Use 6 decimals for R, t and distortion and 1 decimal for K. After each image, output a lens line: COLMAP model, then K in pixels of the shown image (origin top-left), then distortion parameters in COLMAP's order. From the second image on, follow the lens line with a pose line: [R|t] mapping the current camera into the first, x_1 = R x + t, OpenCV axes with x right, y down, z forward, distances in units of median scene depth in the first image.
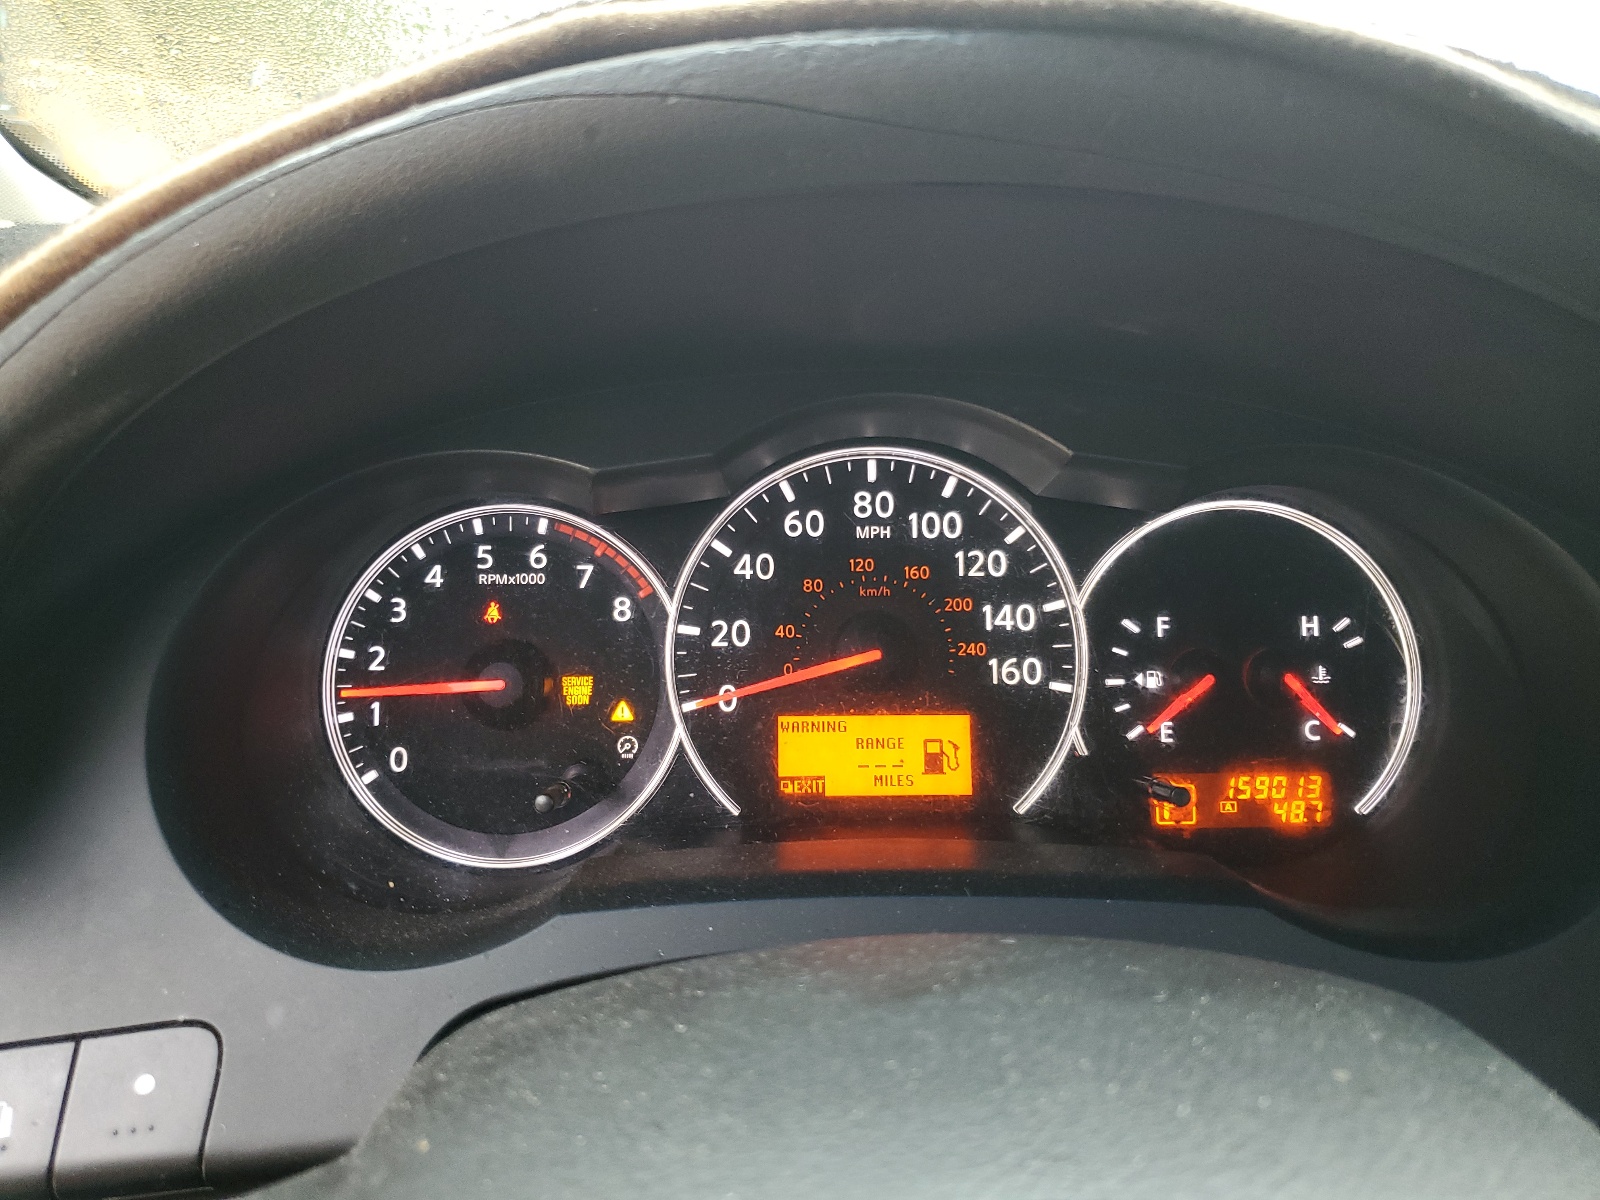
lens RADIAL K [[1207.4, 0, 801.3], [0, 1207.4, 599.7], [0, 0, 1]] dist [0.002794, 0.000170]
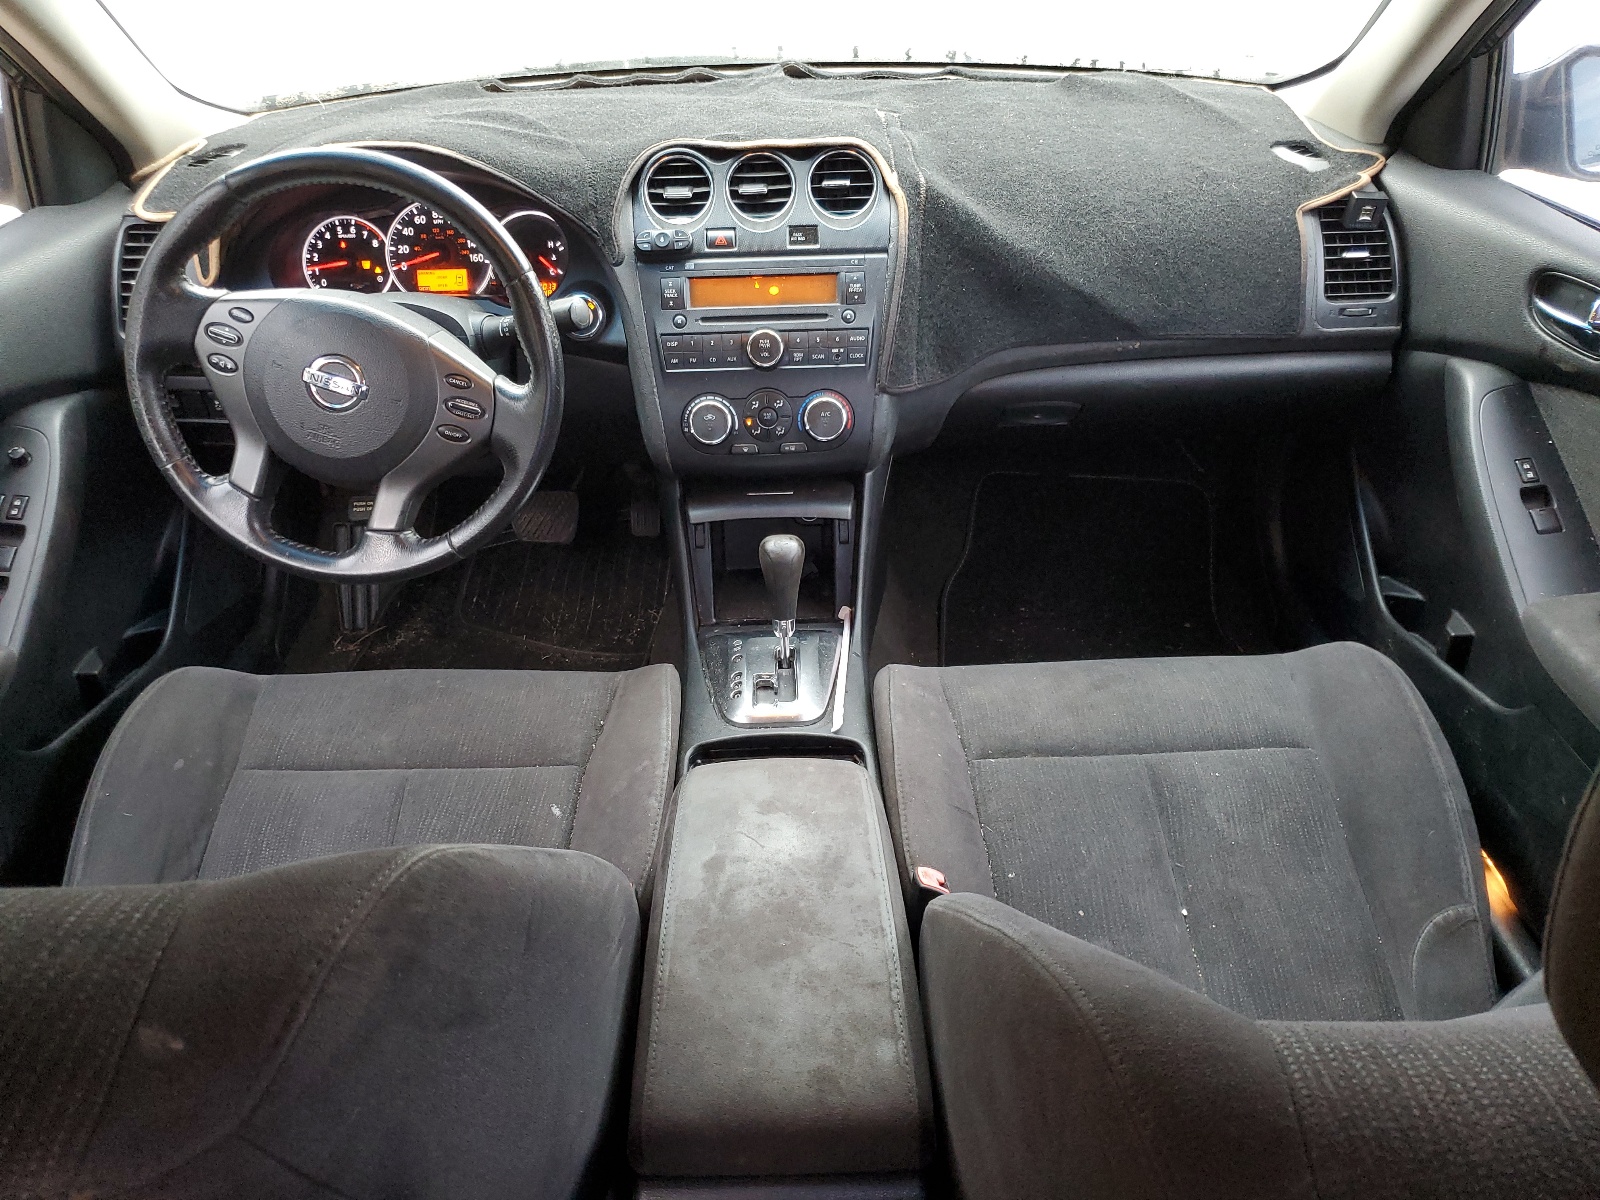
lens RADIAL K [[1207.4, 0, 798.6], [0, 1207.4, 601.1], [0, 0, 1]] dist [0.002794, 0.000170]
pose [[0.999282, -0.009057, -0.036777, 1.371443], [0.017539, 0.971262, 0.237364, 0.231273], [0.033571, -0.237839, 0.970724, -3.072209]]
